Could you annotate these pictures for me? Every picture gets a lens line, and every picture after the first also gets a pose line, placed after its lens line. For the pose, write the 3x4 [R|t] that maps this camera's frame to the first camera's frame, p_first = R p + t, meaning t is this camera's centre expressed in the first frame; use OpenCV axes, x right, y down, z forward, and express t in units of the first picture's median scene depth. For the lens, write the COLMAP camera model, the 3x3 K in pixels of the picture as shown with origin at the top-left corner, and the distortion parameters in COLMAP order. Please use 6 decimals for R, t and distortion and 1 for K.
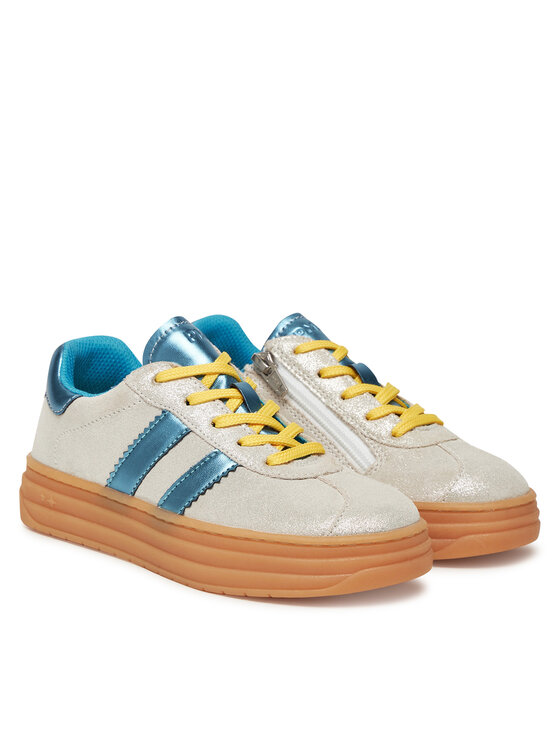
lens RADIAL K [[4388.2, 0, 280.0], [0, 4388.2, 373.0], [0, 0, 1]] dist [0.119067, 0.737866]
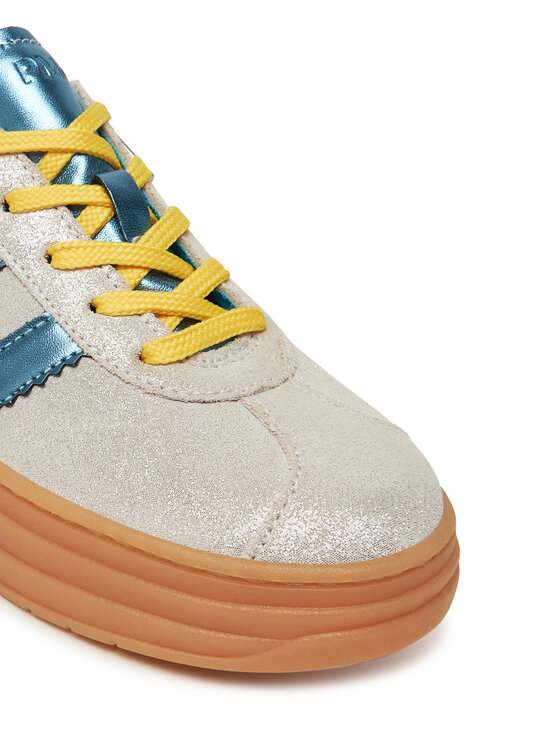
lens RADIAL K [[1216.1, 0, 280.0], [0, 1216.1, 373.0], [0, 0, 1]] dist [-0.024824, -0.085568]
pose [[0.995488, 0.094801, -0.003994, 0.013013], [-0.090123, 0.957851, 0.272763, -0.016022], [0.029684, -0.271173, 0.962073, 0.865563]]
